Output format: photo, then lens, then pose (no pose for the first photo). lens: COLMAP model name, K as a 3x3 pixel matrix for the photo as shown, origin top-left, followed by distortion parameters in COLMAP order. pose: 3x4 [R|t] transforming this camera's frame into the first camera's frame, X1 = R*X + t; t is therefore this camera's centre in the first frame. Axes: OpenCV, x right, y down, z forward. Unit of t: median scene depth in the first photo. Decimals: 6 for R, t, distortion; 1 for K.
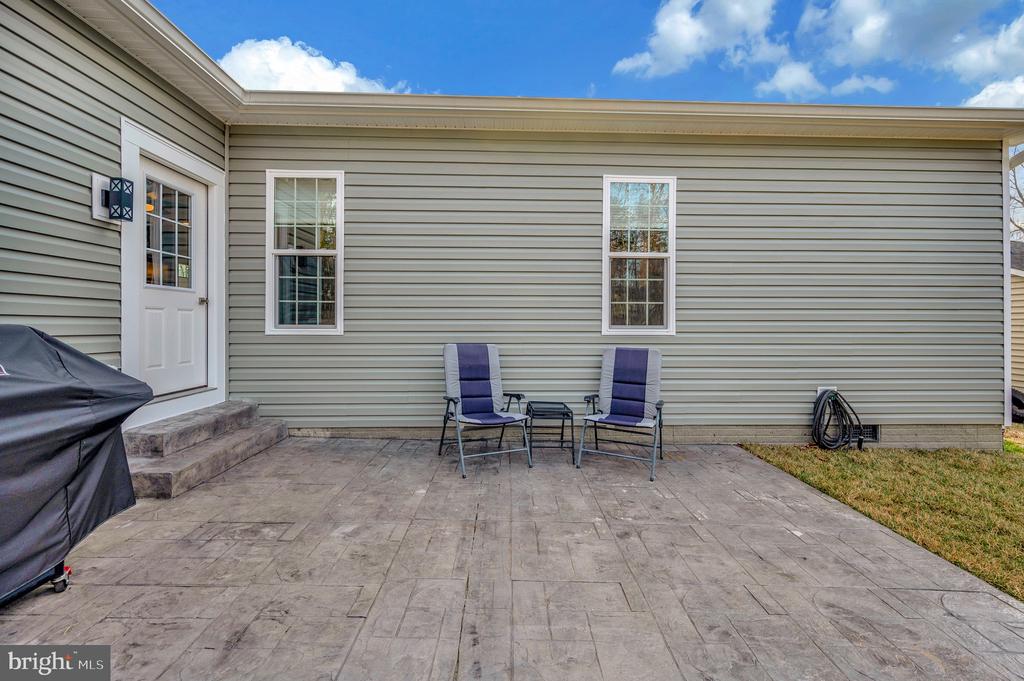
lens RADIAL K [[416.6, 0, 517.6], [0, 416.6, 331.2], [0, 0, 1]] dist [-0.000492, 0.000079]
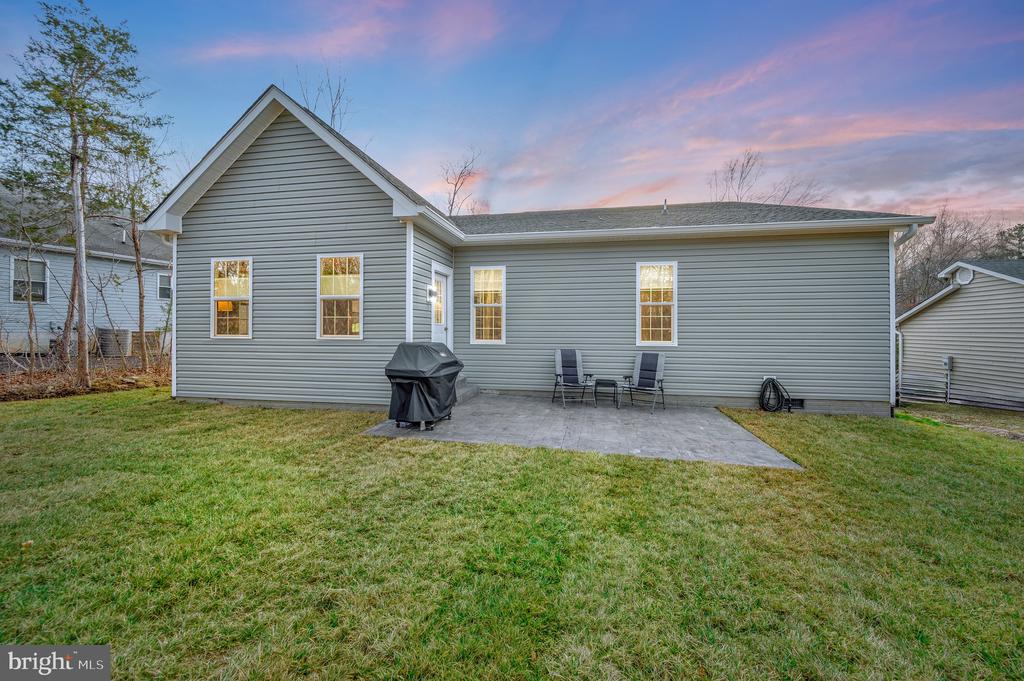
lens RADIAL K [[416.6, 0, 517.6], [0, 416.6, 331.2], [0, 0, 1]] dist [-0.000492, 0.000079]
pose [[0.974843, 0.000783, -0.222891, 0.099737], [-0.002669, 0.999963, -0.008161, -0.041088], [0.222877, 0.008550, 0.974809, -0.996606]]
